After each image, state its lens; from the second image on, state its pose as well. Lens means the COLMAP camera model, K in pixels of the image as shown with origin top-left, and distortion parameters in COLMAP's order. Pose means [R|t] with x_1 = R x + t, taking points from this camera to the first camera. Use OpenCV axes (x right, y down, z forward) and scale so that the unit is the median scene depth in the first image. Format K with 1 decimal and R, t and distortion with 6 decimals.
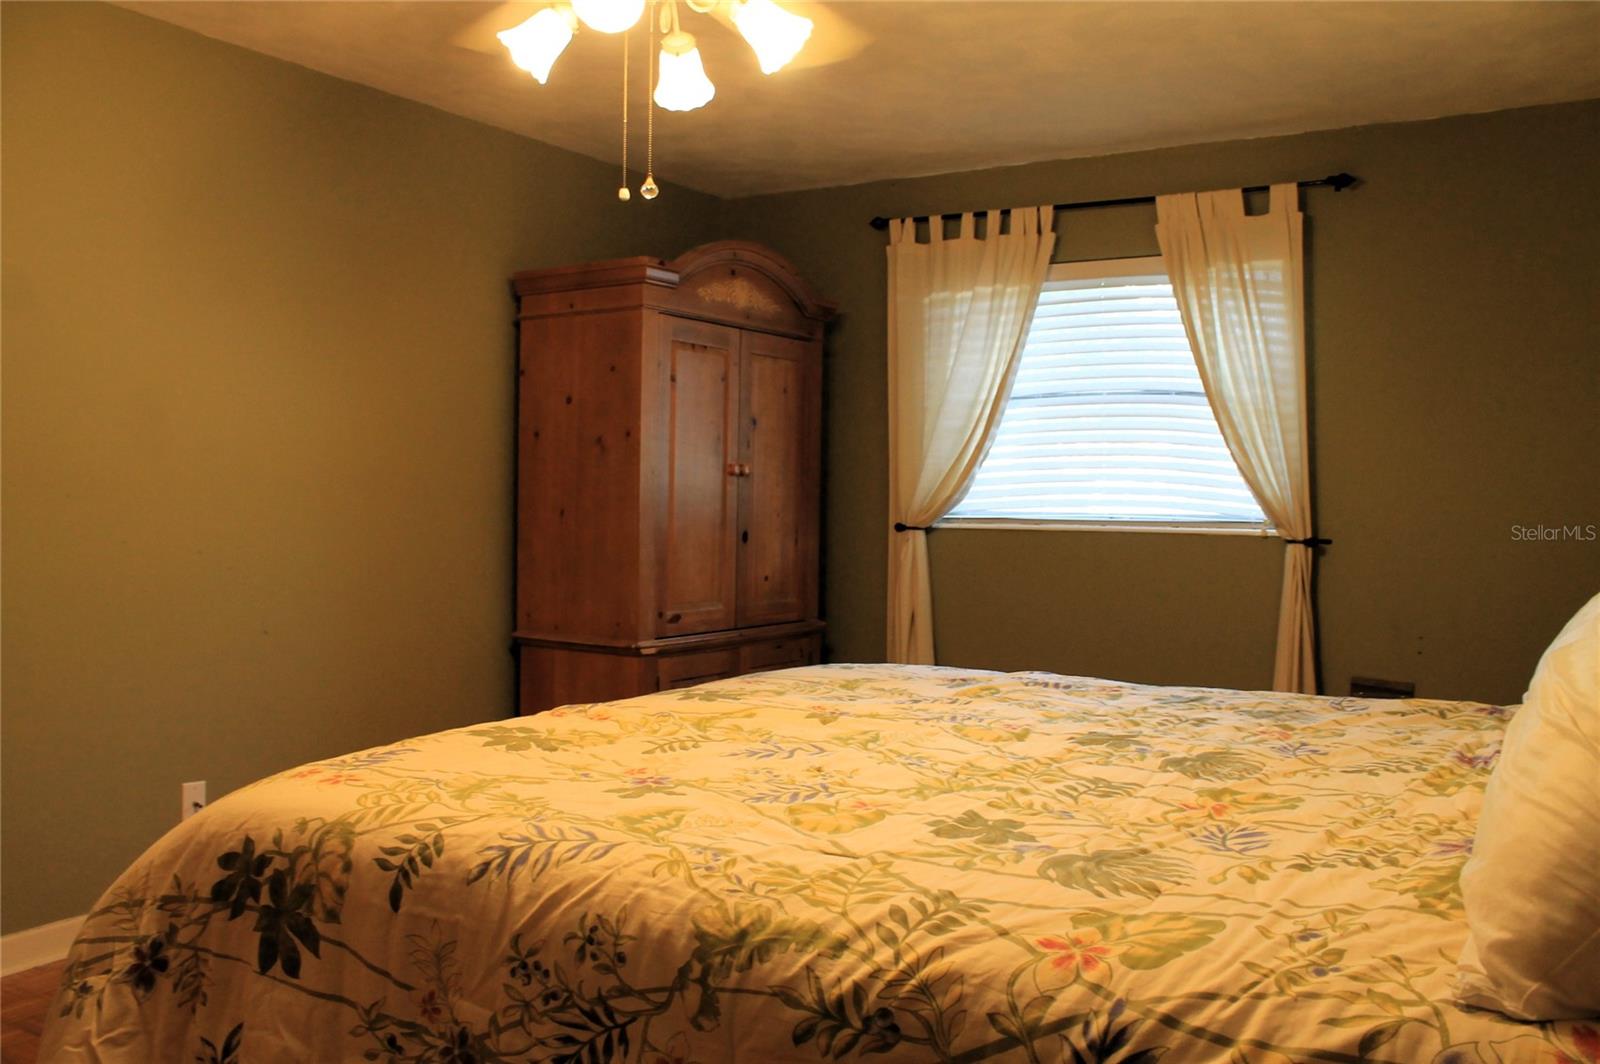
lens RADIAL K [[1389.6, 0, 842.5], [0, 1389.6, 528.6], [0, 0, 1]] dist [-0.154387, 0.119141]
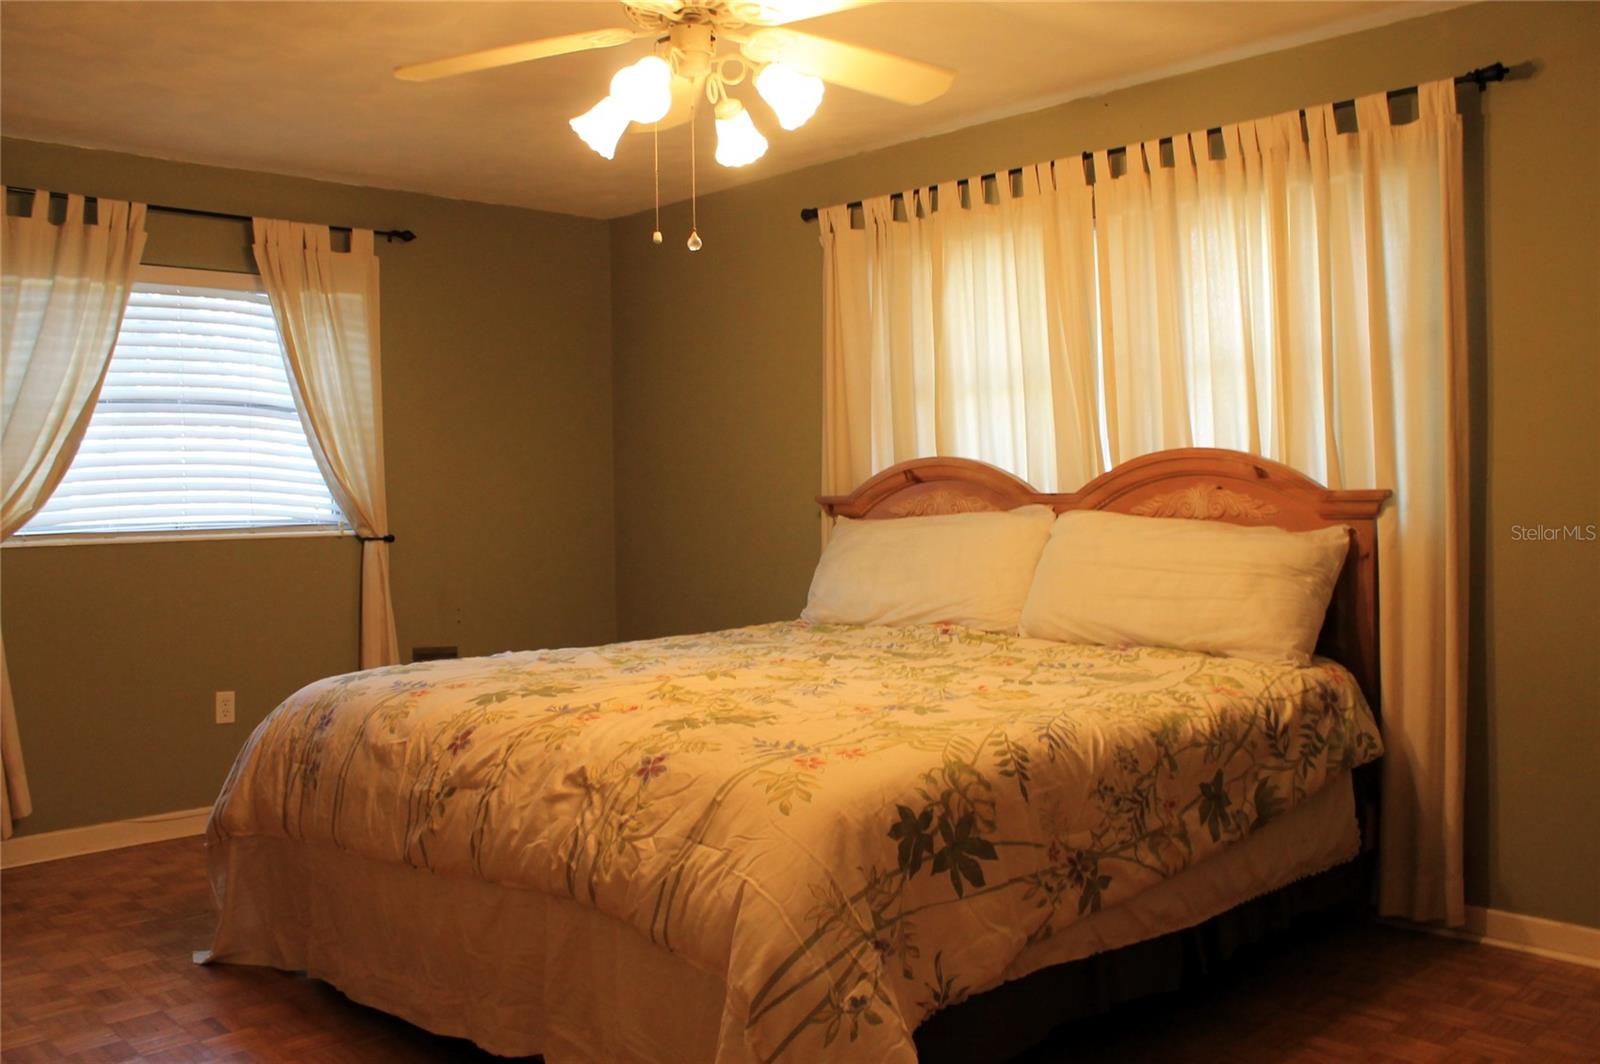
lens RADIAL K [[1389.6, 0, 842.5], [0, 1389.6, 528.6], [0, 0, 1]] dist [-0.154387, 0.119141]
pose [[0.230586, -0.040789, 0.972197, -1.553759], [0.040858, 0.998646, 0.032208, -0.044466], [-0.972194, 0.032296, 0.231940, 0.755285]]
